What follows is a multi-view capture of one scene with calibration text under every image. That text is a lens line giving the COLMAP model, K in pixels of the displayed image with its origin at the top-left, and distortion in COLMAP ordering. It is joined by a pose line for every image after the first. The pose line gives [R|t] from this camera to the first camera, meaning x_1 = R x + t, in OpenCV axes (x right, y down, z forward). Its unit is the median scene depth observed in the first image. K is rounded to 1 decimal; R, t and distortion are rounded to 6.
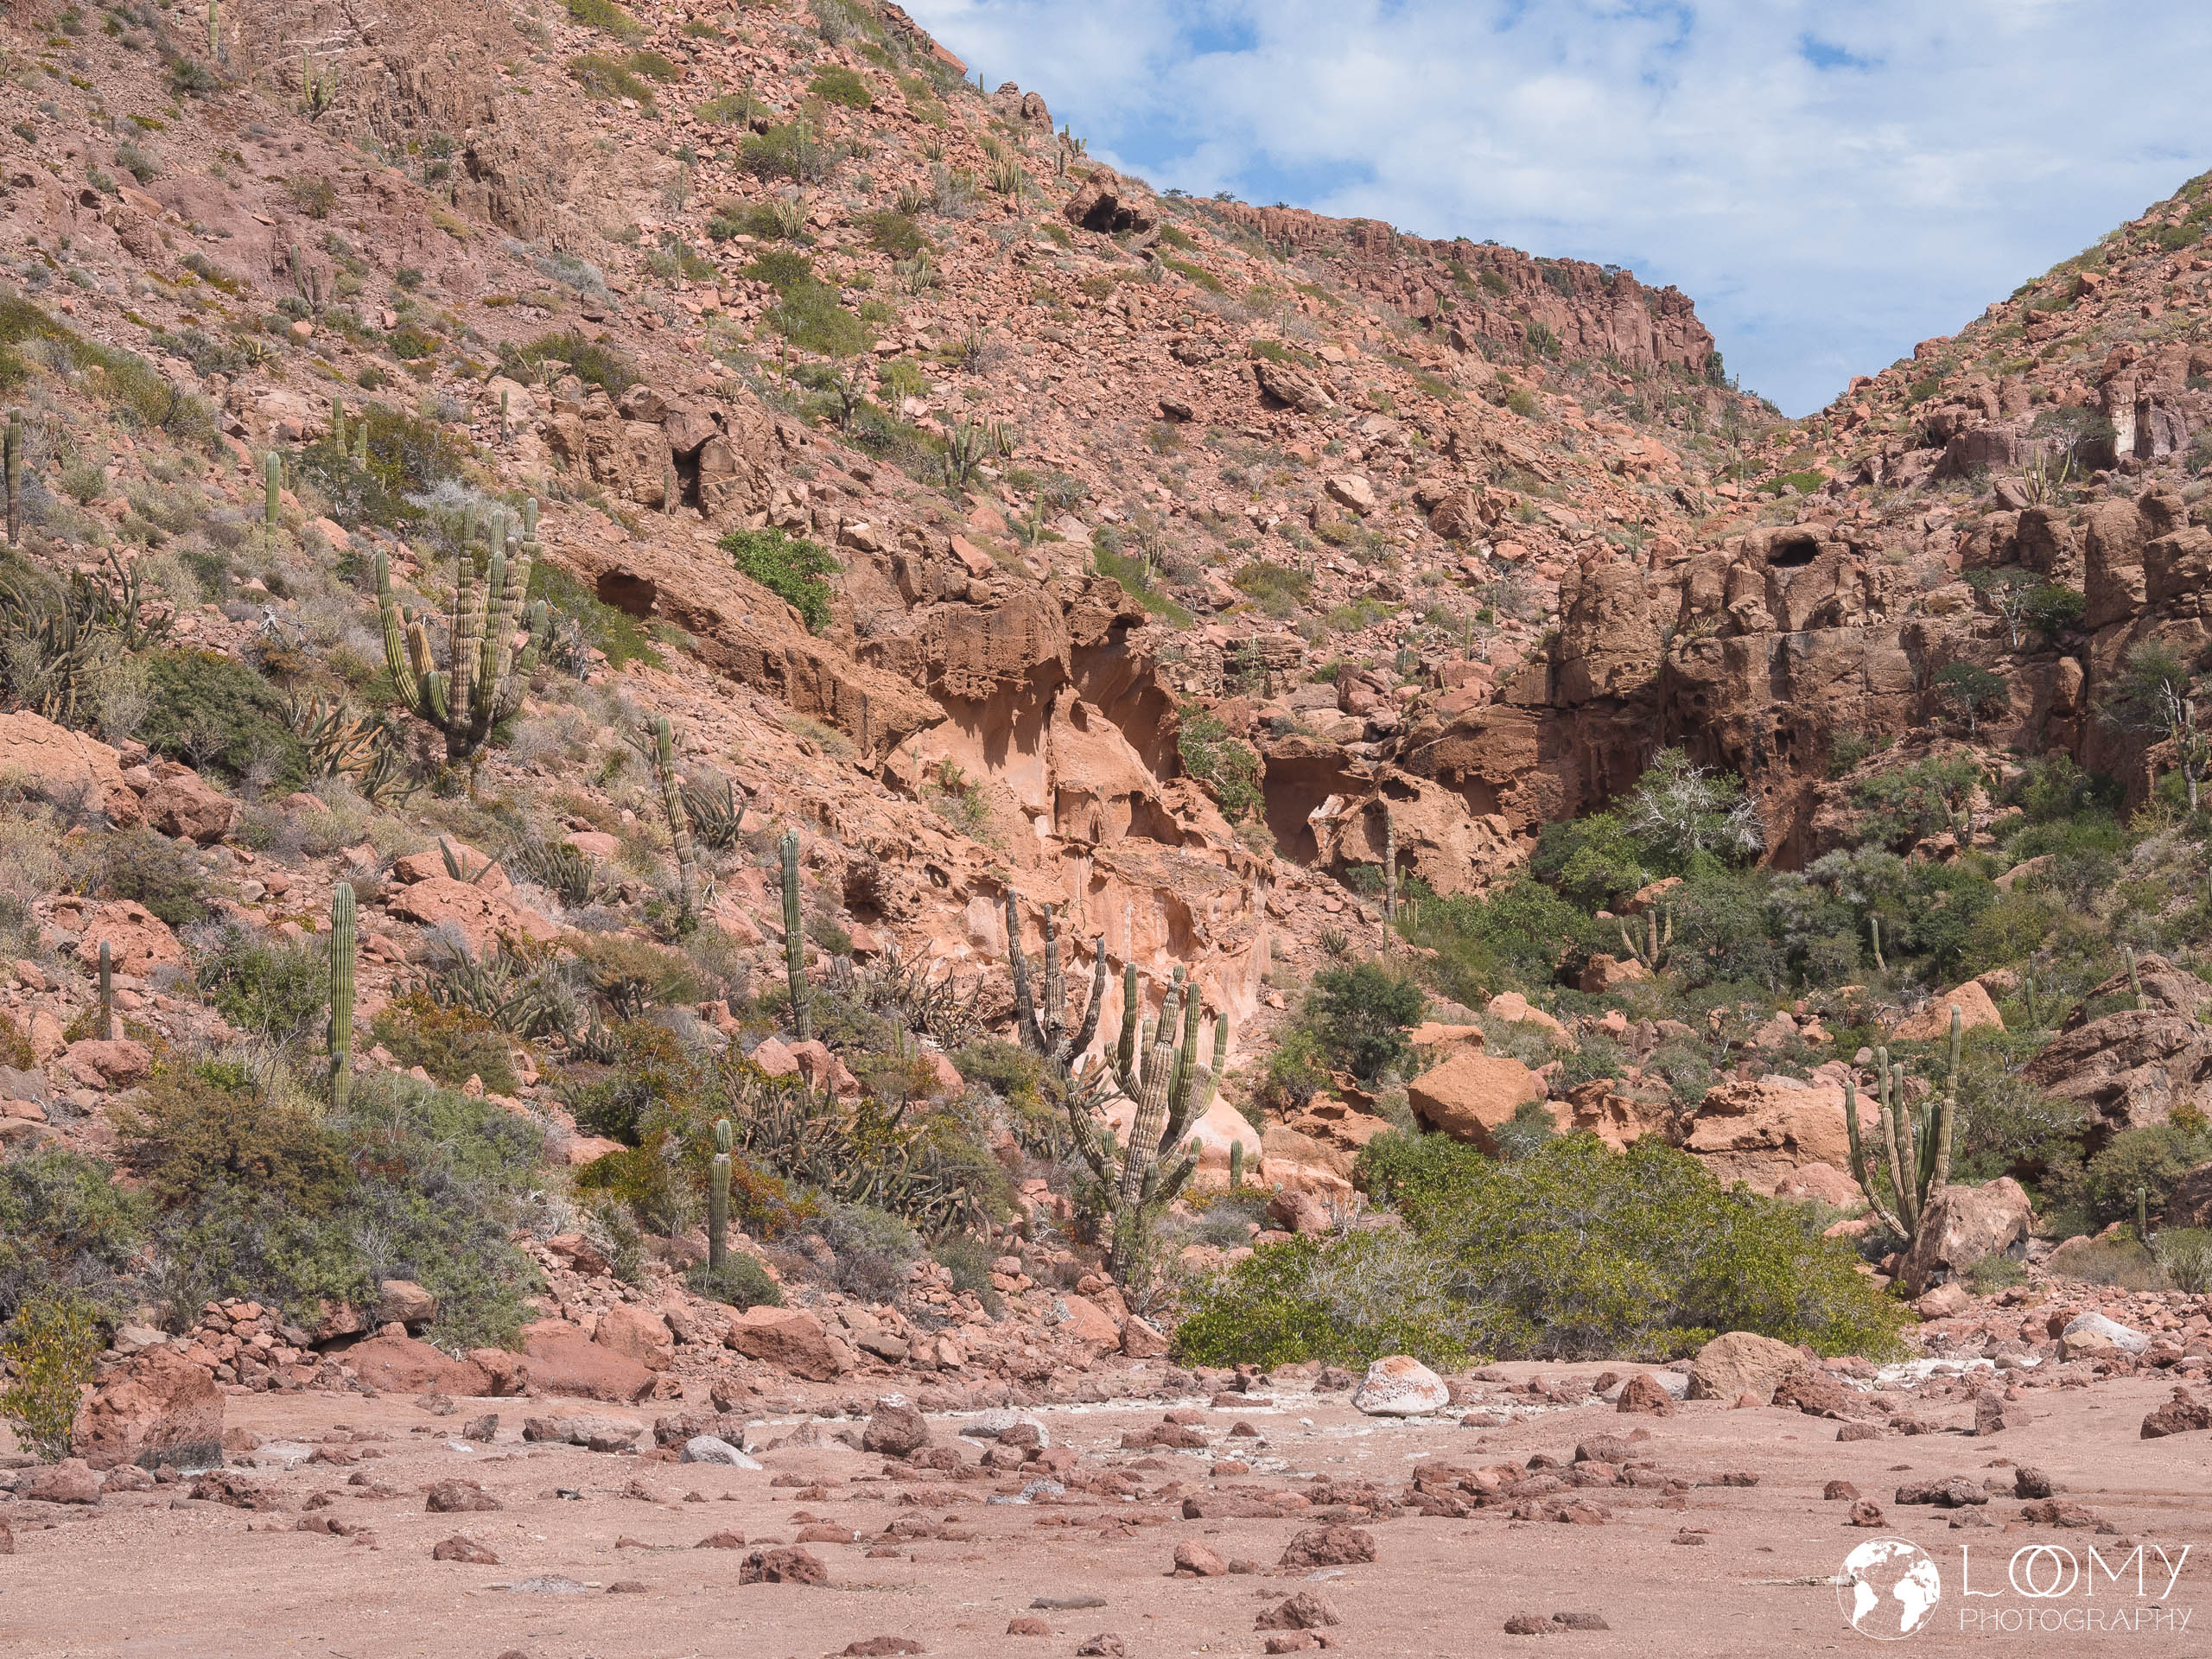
lens RADIAL K [[5501.9, 0, 1102.5], [0, 5501.9, 829.8], [0, 0, 1]] dist [-0.032061, 0.000000]
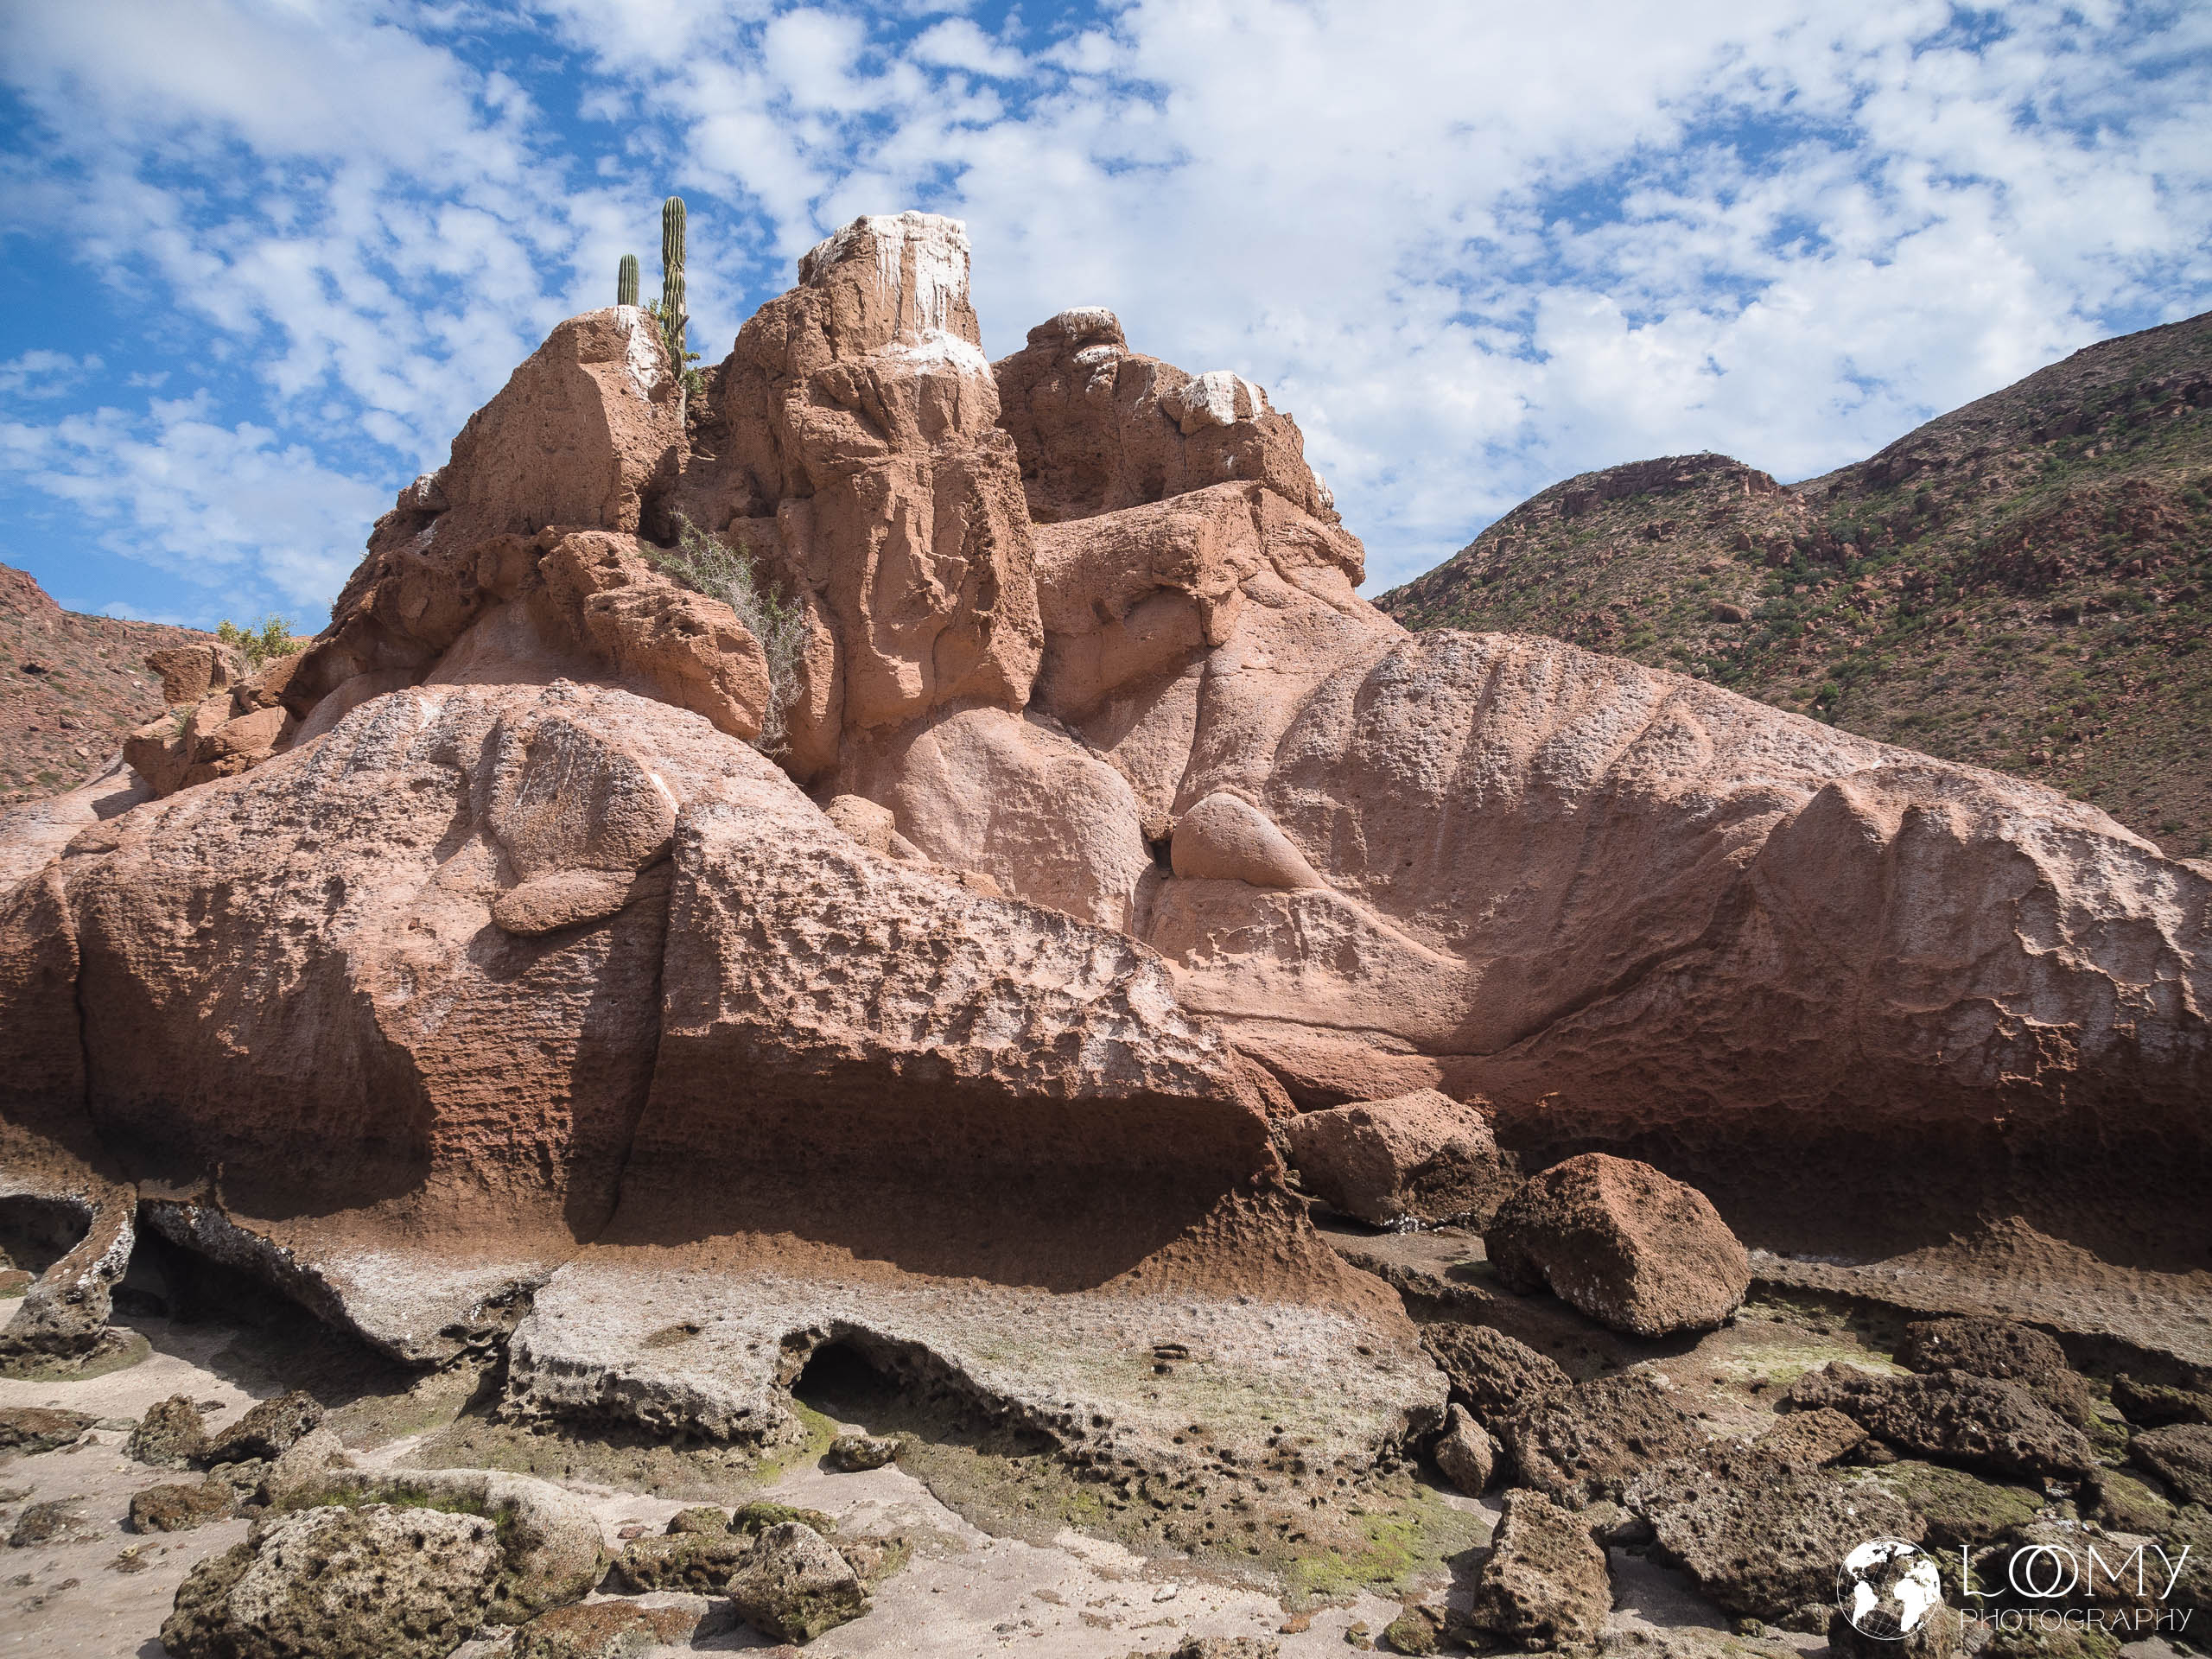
lens RADIAL K [[1787.7, 0, 1101.6], [0, 1787.7, 827.5], [0, 0, 1]] dist [-0.025069, 0.004216]
pose [[0.914189, 0.020765, 0.404756, 0.251656], [-0.024640, 0.999687, 0.004365, -0.042032], [-0.404538, -0.013963, 0.914415, -0.519112]]
